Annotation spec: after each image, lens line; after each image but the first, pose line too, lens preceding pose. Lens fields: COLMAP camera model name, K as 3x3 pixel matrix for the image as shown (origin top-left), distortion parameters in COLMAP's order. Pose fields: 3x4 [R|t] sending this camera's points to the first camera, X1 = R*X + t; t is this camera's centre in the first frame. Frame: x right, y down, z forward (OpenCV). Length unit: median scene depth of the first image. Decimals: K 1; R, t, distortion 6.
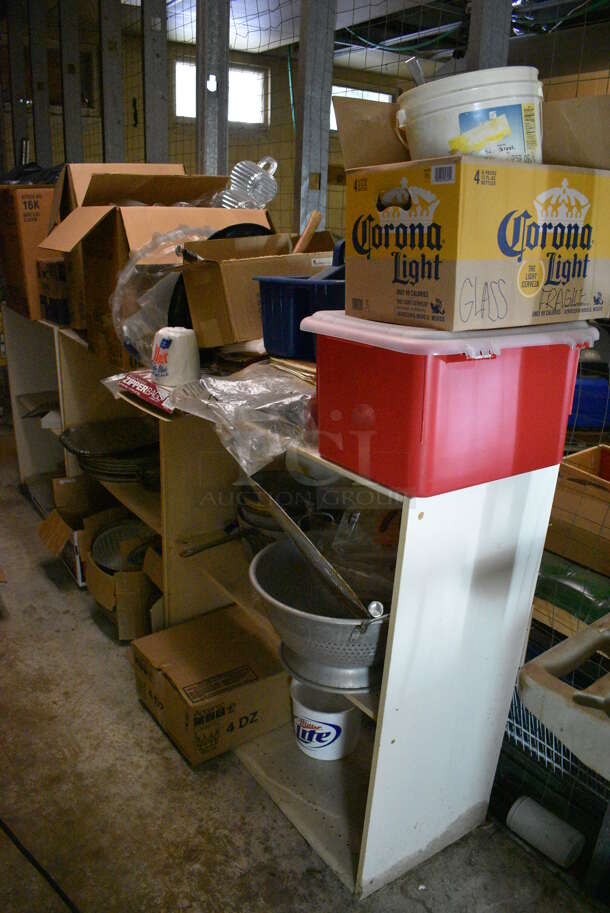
lens RADIAL K [[708.1, 0, 305.0], [0, 708.1, 456.5], [0, 0, 1]] dist [-0.101760, 0.018277]
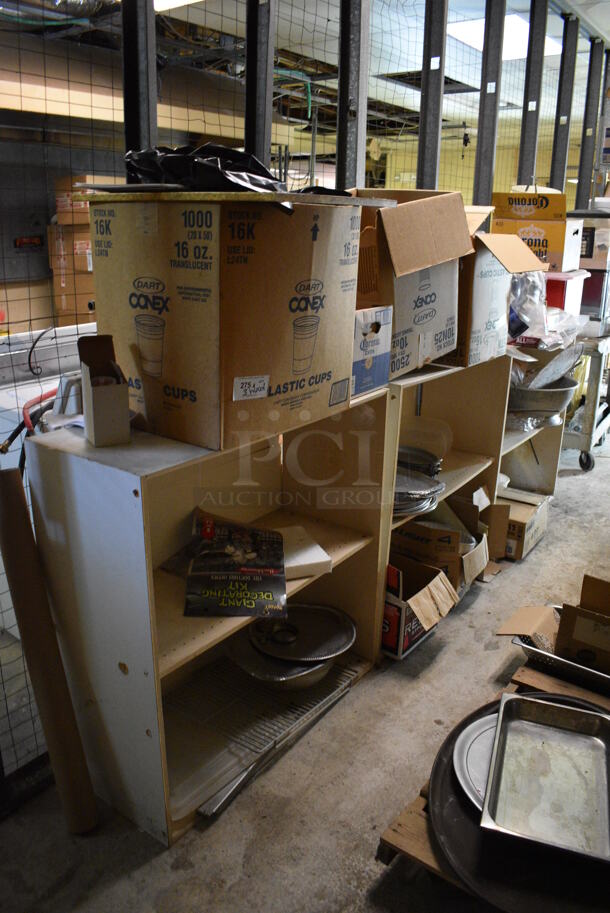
lens RADIAL K [[708.1, 0, 305.0], [0, 708.1, 456.5], [0, 0, 1]] dist [-0.101760, 0.018277]
pose [[-0.328125, -0.317693, 0.889610, -1.335120], [0.300658, 0.857653, 0.417176, -0.603167], [-0.895510, 0.404354, -0.185900, 1.589094]]
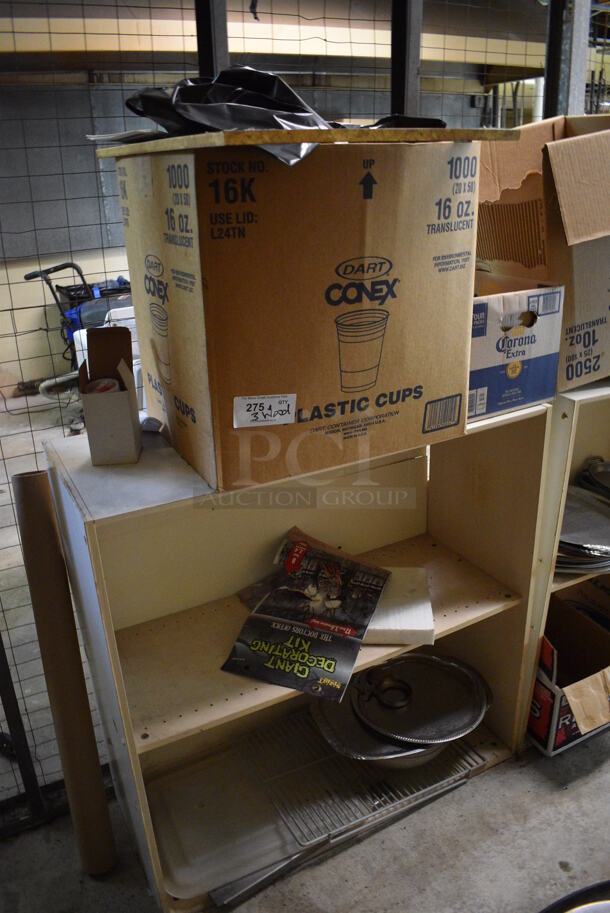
lens RADIAL K [[708.1, 0, 305.0], [0, 708.1, 456.5], [0, 0, 1]] dist [-0.101760, 0.018277]
pose [[0.111620, -0.395533, 0.911644, -1.135722], [0.373833, 0.866703, 0.330263, -0.509940], [-0.920755, 0.303939, 0.244605, 1.330994]]
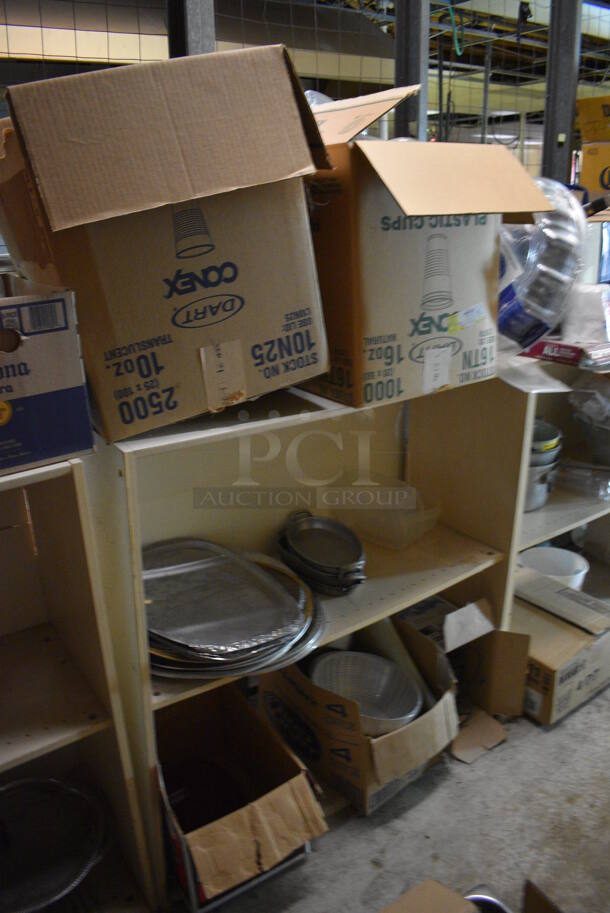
lens RADIAL K [[708.1, 0, 305.0], [0, 708.1, 456.5], [0, 0, 1]] dist [-0.101760, 0.018277]
pose [[-0.001901, -0.355361, 0.934727, -0.915035], [0.364108, 0.870320, 0.331615, -0.342814], [-0.931355, 0.340972, 0.127735, 1.051767]]
